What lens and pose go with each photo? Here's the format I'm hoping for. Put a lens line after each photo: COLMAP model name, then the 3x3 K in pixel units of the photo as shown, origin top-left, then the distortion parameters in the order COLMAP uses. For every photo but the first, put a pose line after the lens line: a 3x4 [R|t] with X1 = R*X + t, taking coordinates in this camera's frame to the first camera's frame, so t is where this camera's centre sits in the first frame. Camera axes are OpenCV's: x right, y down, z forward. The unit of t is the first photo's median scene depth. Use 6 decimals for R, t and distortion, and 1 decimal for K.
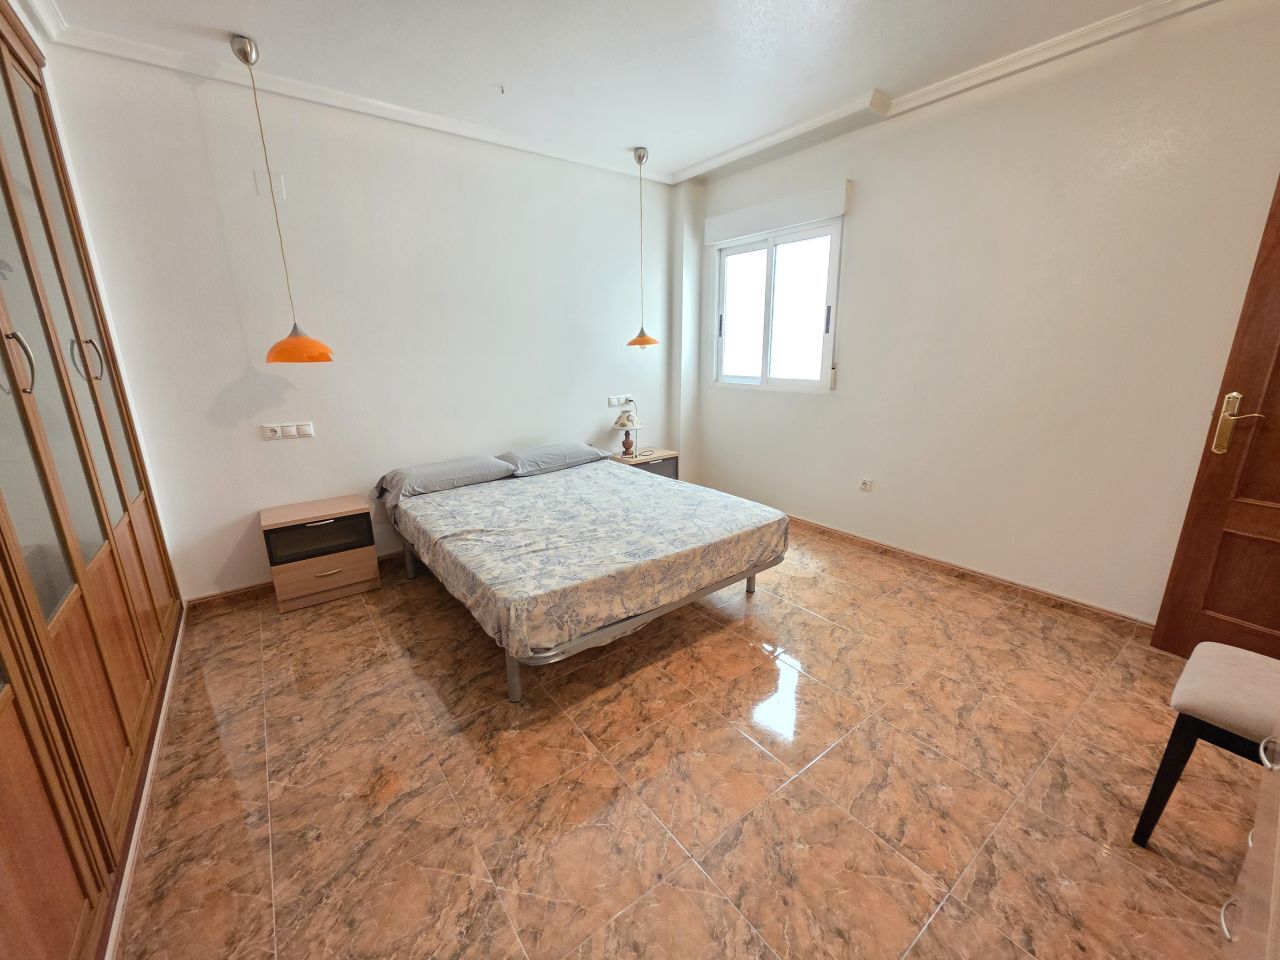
lens RADIAL K [[508.3, 0, 637.2], [0, 508.3, 480.1], [0, 0, 1]] dist [0.001728, 0.000071]
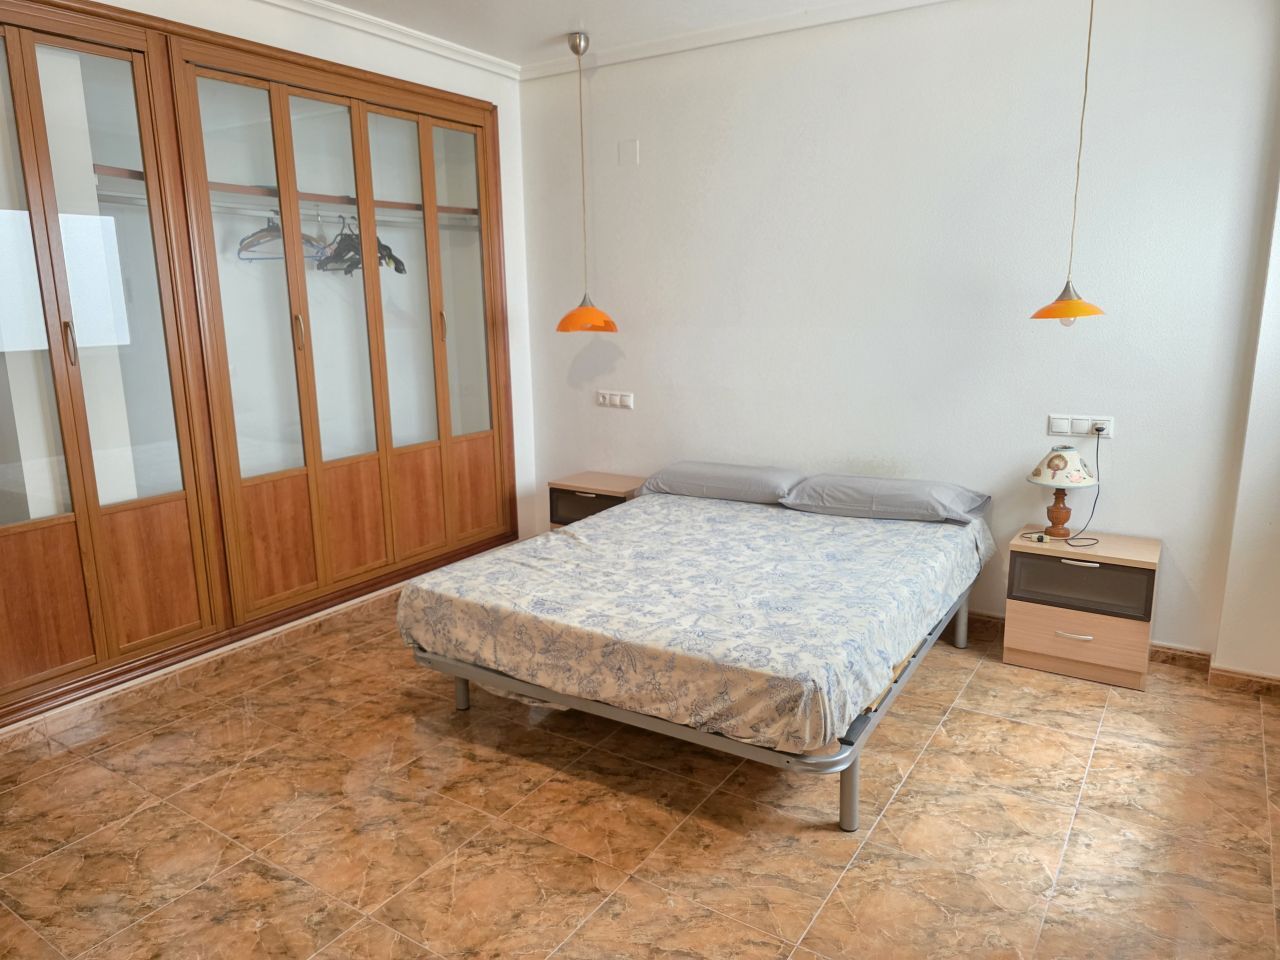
lens RADIAL K [[869.0, 0, 656.2], [0, 869.0, 473.8], [0, 0, 1]] dist [0.030389, -0.040192]
pose [[0.347447, 0.194656, -0.917273, 1.163449], [-0.228792, 0.966250, 0.118387, -0.226010], [0.909360, 0.168731, 0.380256, 0.610958]]
